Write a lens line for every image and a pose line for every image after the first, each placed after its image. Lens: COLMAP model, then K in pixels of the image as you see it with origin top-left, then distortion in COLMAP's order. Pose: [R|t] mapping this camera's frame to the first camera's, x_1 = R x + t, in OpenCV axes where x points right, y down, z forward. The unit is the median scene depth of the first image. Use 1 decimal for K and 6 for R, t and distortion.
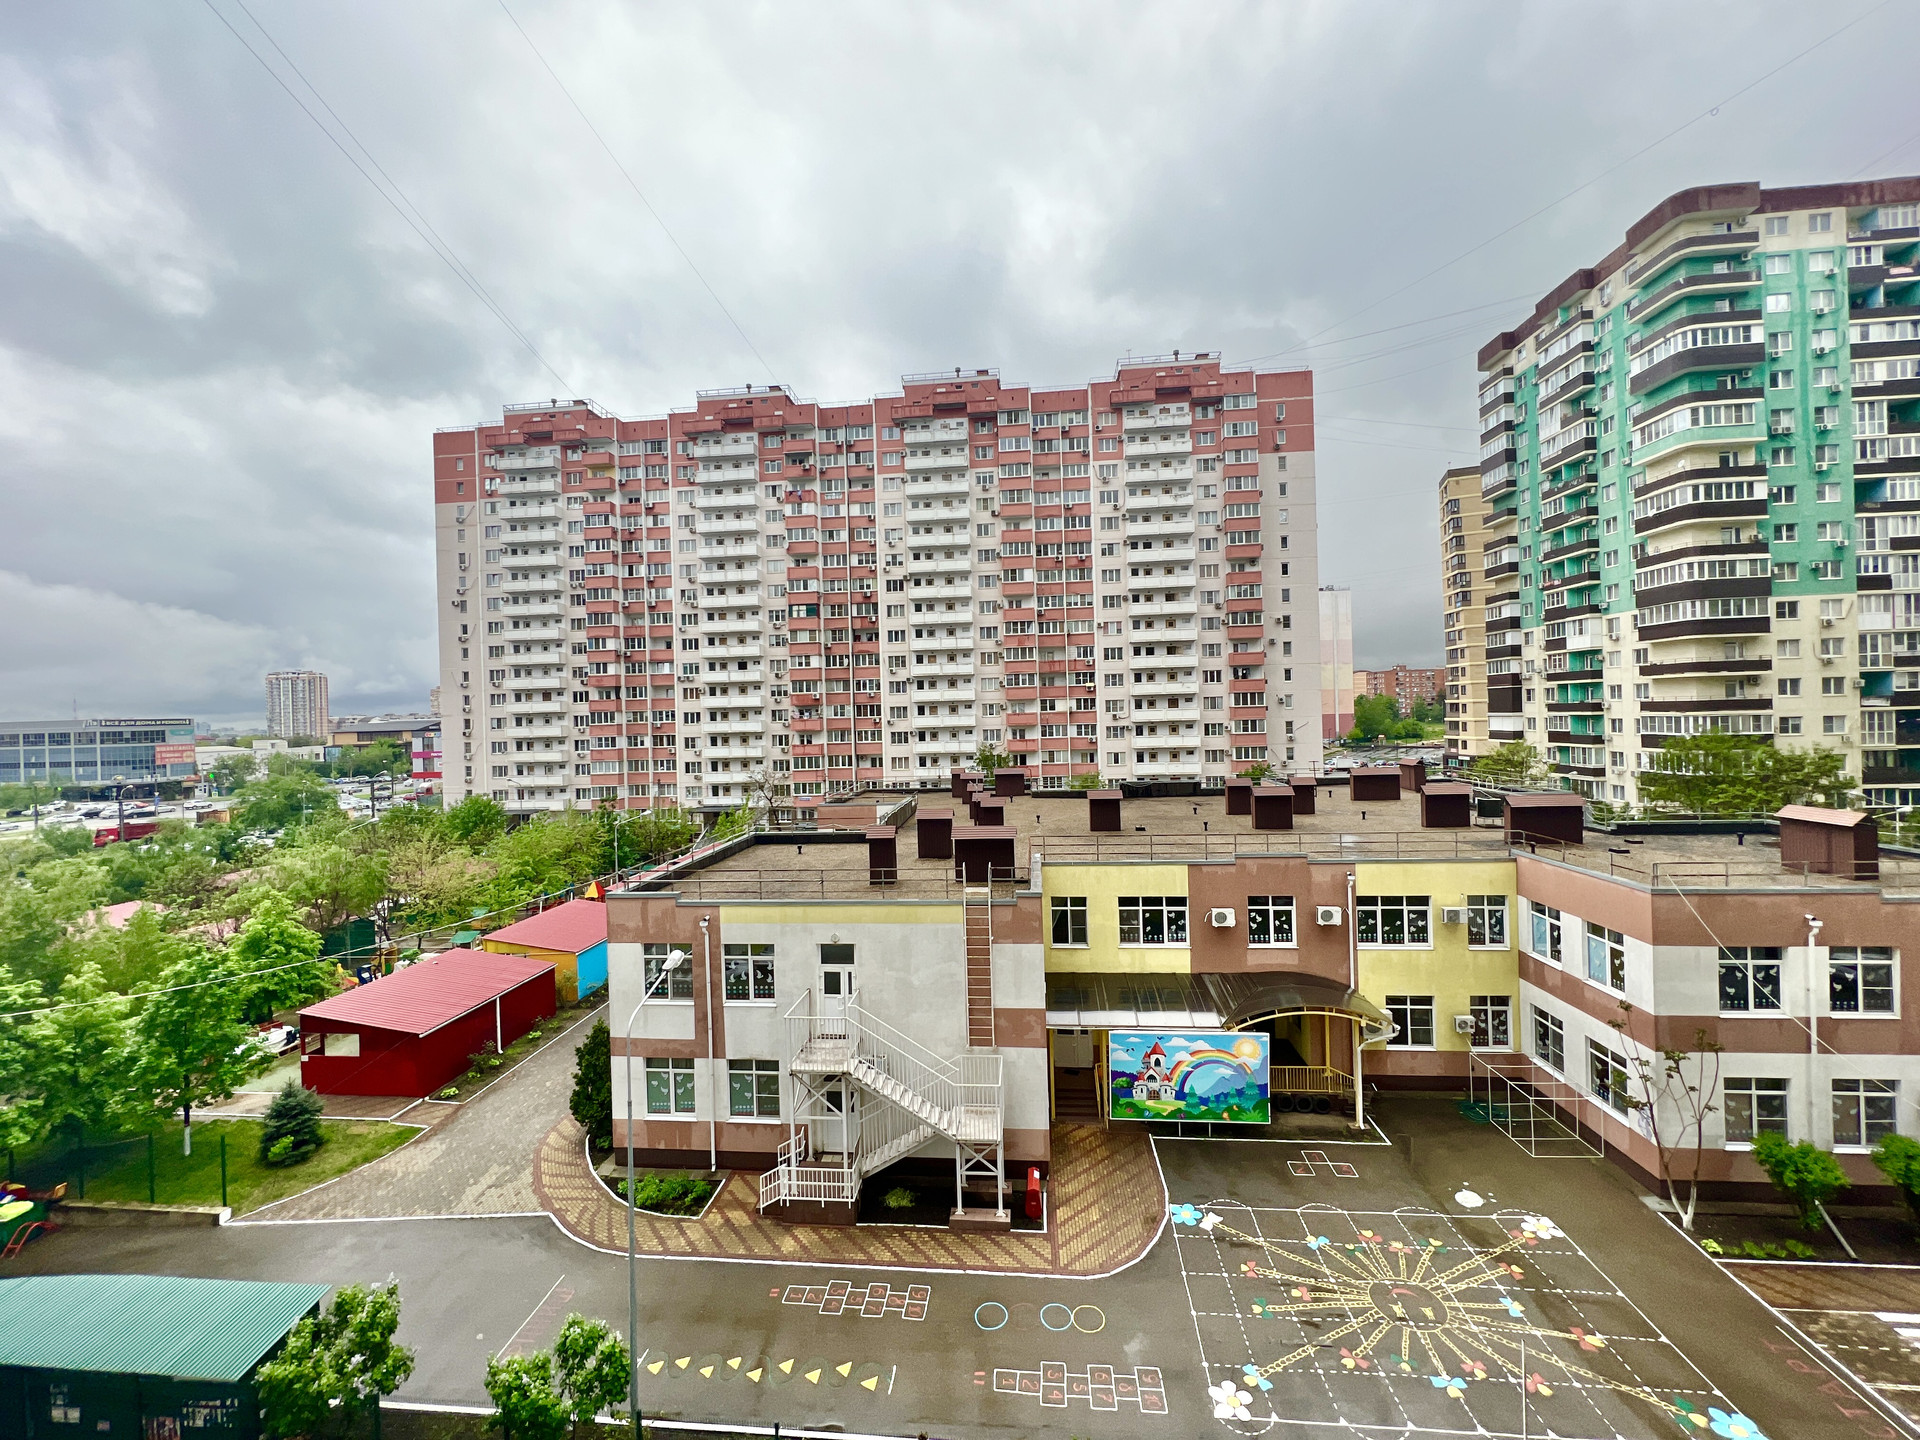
lens RADIAL K [[763.5, 0, 963.1], [0, 763.5, 722.6], [0, 0, 1]] dist [-0.001831, 0.000376]
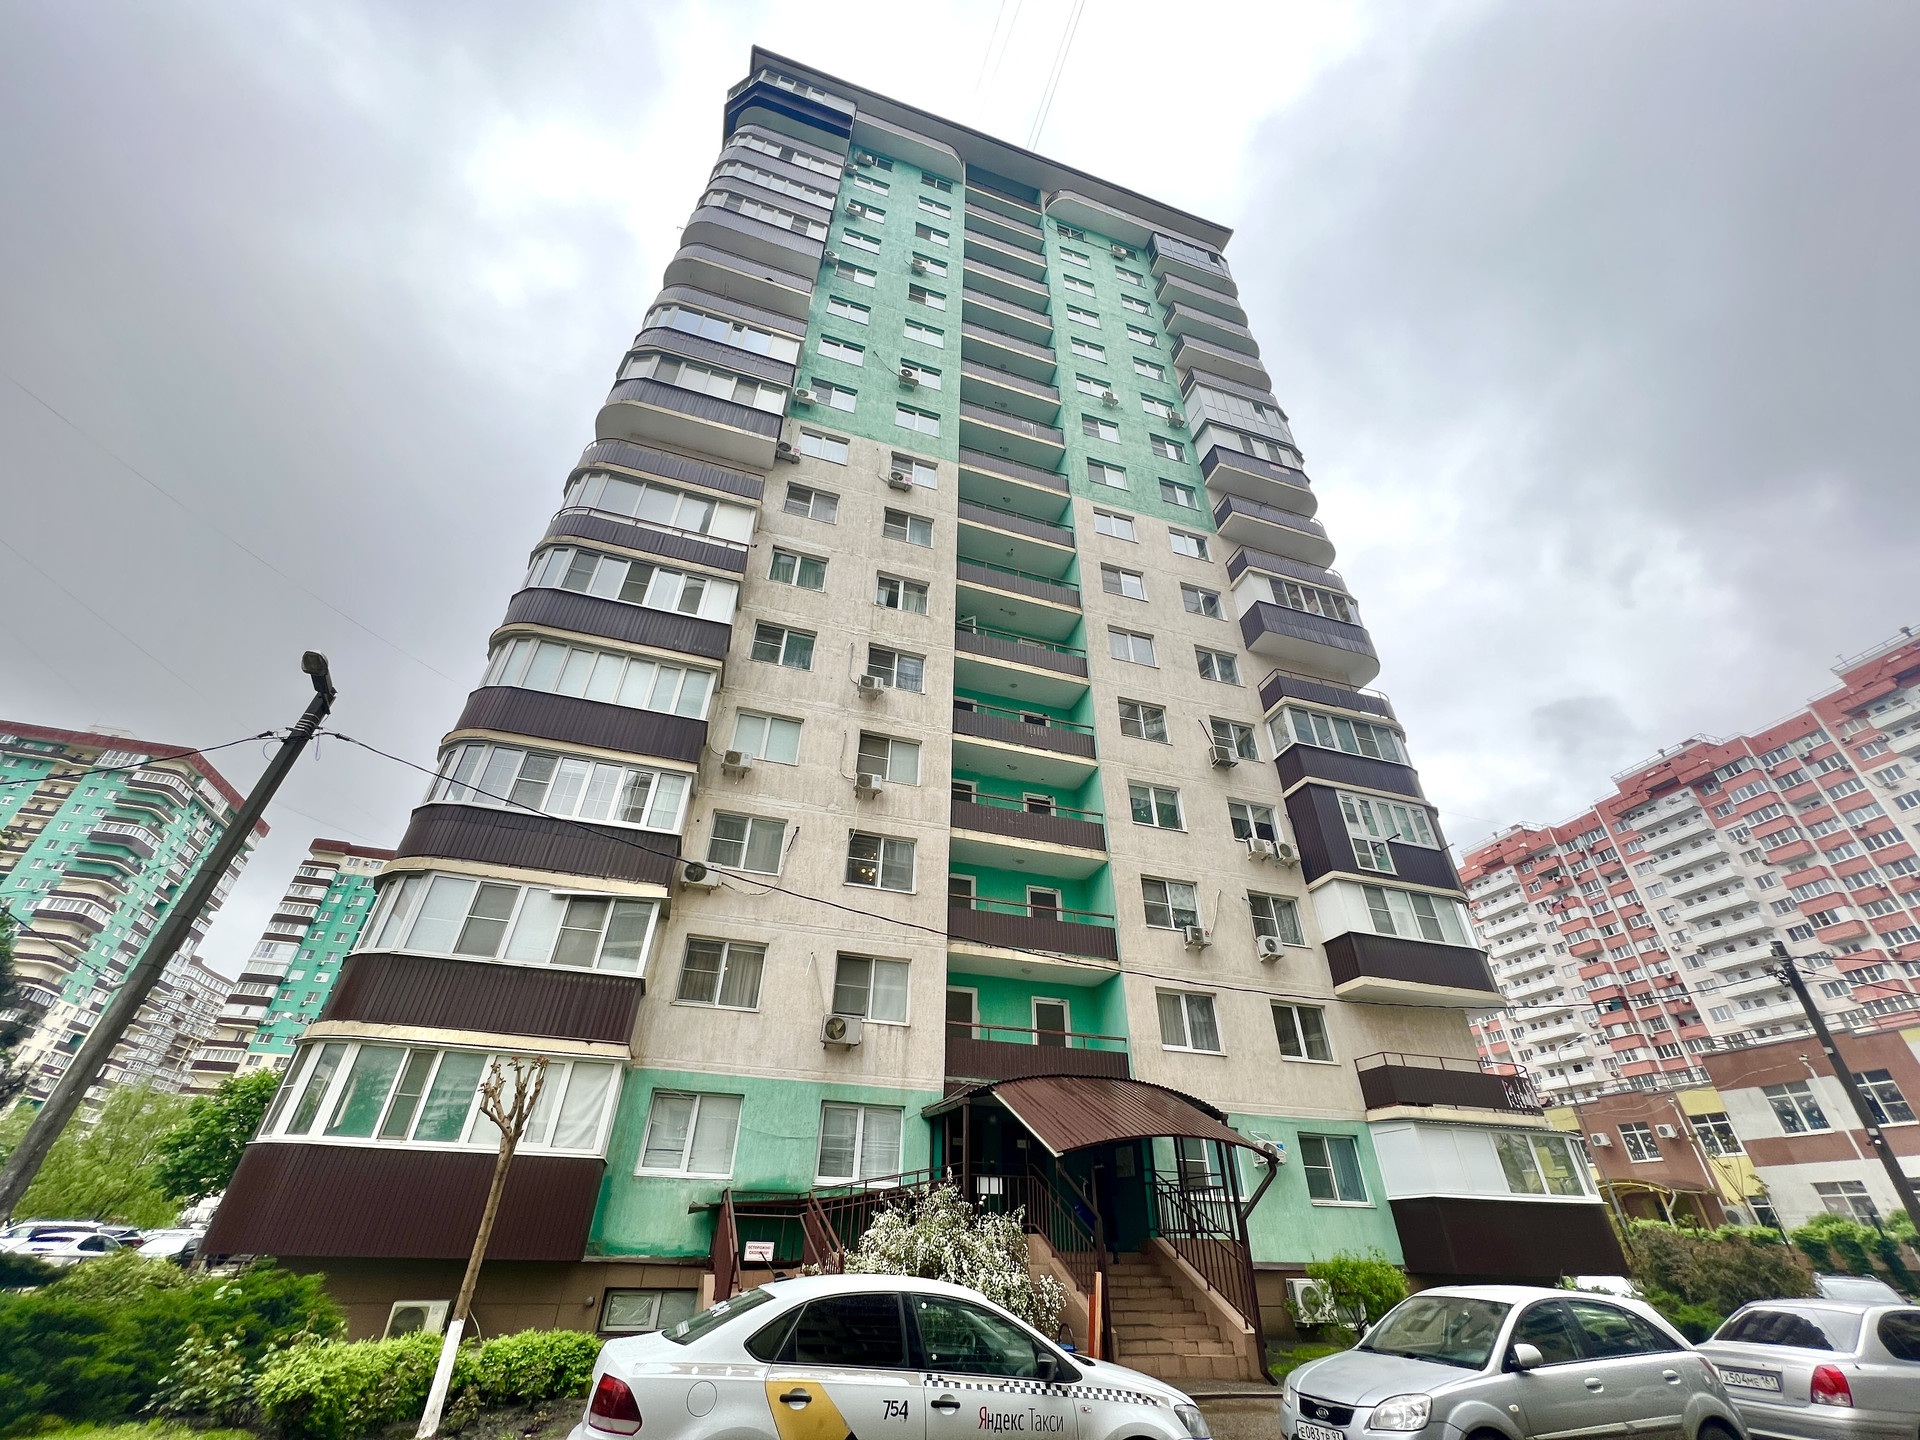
lens RADIAL K [[763.5, 0, 962.1], [0, 763.5, 715.5], [0, 0, 1]] dist [-0.001831, 0.000376]
pose [[0.403354, -0.495251, -0.769437, 0.465293], [-0.029900, 0.833291, -0.552025, 0.138698], [0.914556, 0.245667, 0.321303, -0.302174]]
